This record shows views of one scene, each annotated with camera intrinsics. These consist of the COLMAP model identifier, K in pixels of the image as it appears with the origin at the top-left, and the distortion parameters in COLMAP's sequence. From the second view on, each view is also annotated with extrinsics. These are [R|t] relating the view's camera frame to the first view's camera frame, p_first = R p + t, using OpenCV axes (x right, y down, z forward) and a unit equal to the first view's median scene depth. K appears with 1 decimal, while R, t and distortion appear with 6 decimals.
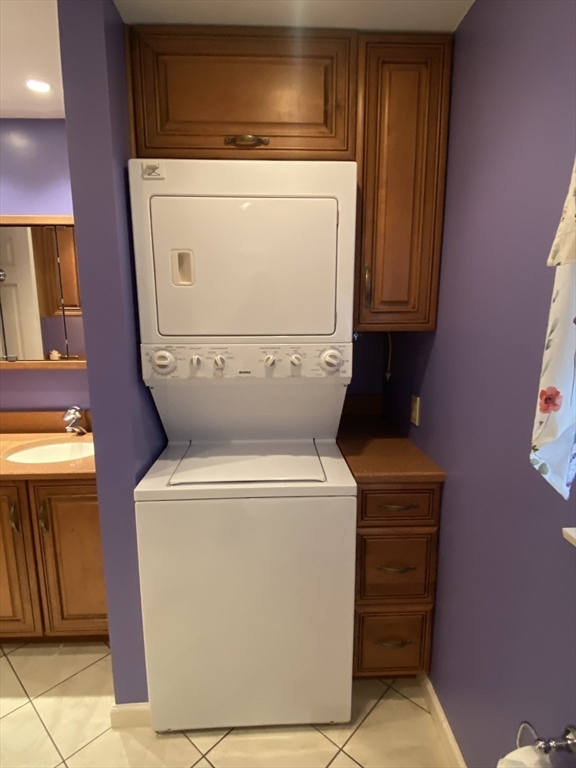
lens RADIAL K [[418.5, 0, 288.0], [0, 418.5, 384.0], [0, 0, 1]] dist [0.028202, -0.030820]
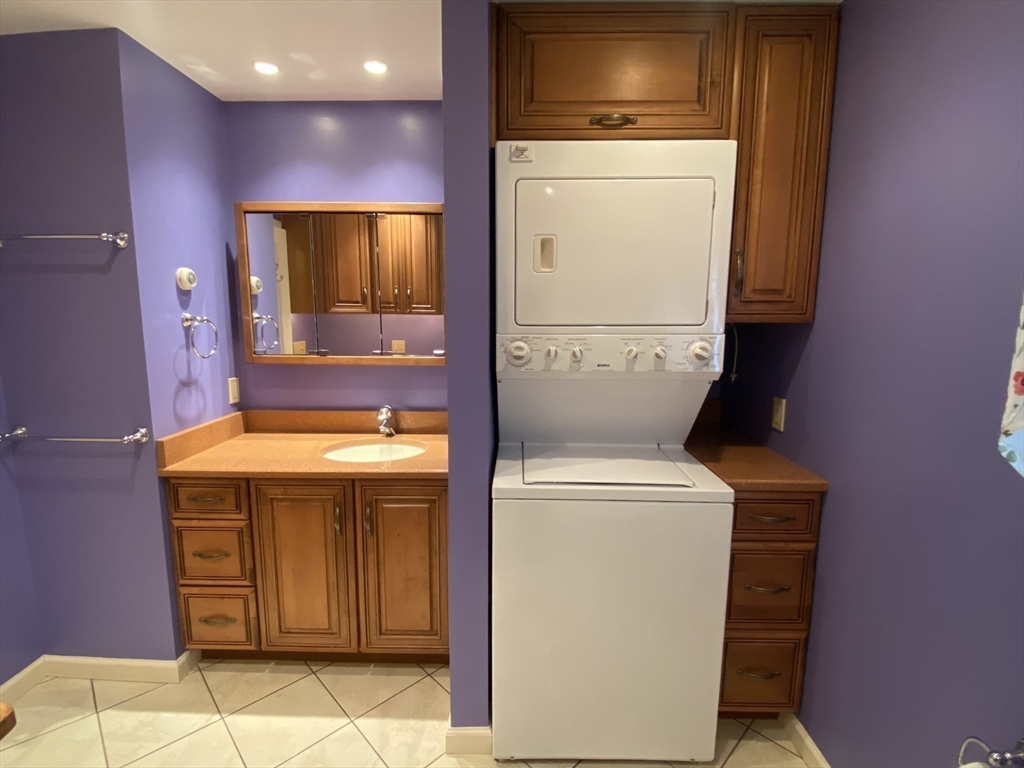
lens RADIAL K [[483.8, 0, 510.0], [0, 483.8, 381.4], [0, 0, 1]] dist [0.032116, -0.035608]
pose [[0.997822, 0.014510, -0.064354, -0.235199], [-0.016692, 0.999300, -0.033492, 0.045721], [0.063823, 0.034493, 0.997365, -0.080002]]
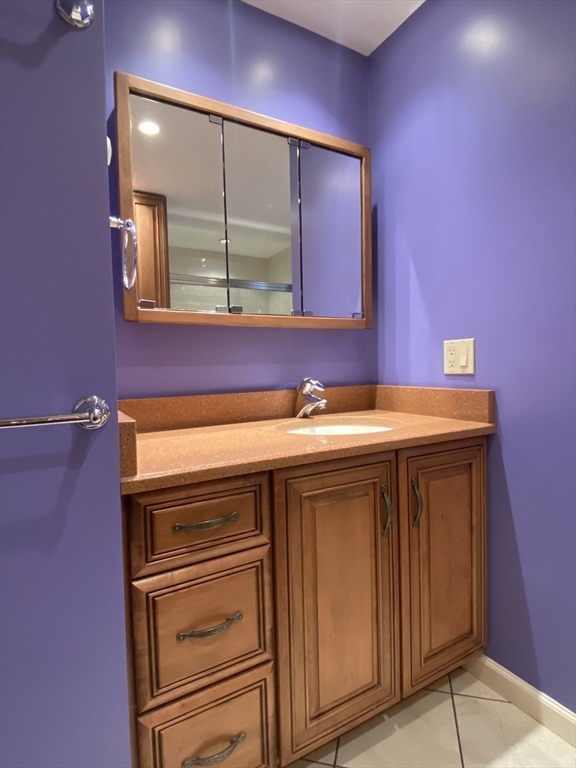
lens RADIAL K [[418.5, 0, 288.0], [0, 418.5, 384.0], [0, 0, 1]] dist [0.028202, -0.030820]
pose [[0.886745, -0.044690, 0.460093, -1.262216], [0.109473, 0.987304, -0.115090, 0.207031], [-0.449109, 0.152423, 0.880380, 0.522829]]
